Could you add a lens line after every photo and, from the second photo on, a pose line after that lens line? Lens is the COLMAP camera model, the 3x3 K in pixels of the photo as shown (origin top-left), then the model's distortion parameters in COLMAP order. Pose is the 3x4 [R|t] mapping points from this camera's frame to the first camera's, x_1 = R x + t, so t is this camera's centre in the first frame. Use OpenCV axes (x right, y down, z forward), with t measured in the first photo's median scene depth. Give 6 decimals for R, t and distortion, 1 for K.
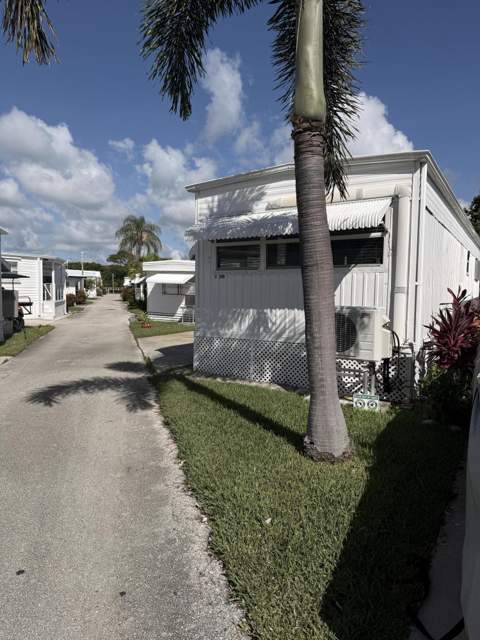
lens RADIAL K [[437.5, 0, 240.0], [0, 437.5, 320.0], [0, 0, 1]] dist [0.082255, -0.121802]
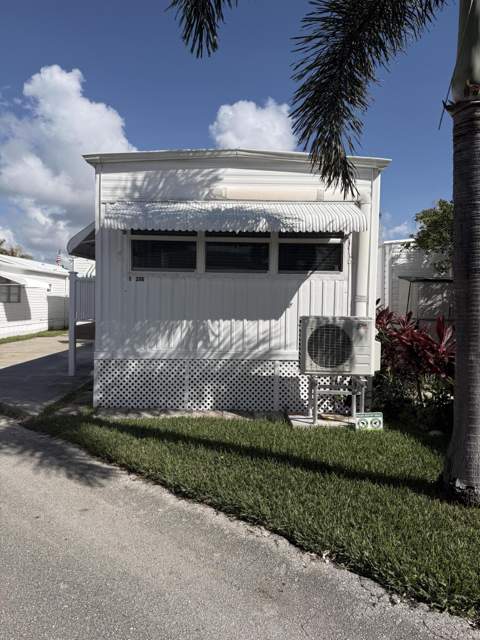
lens RADIAL K [[437.5, 0, 240.0], [0, 437.5, 320.0], [0, 0, 1]] dist [0.082255, -0.121802]
pose [[0.849750, -0.016868, 0.526916, -0.348770], [0.025745, 0.999623, -0.009519, -0.017852], [-0.526557, 0.021654, 0.849864, 0.295043]]
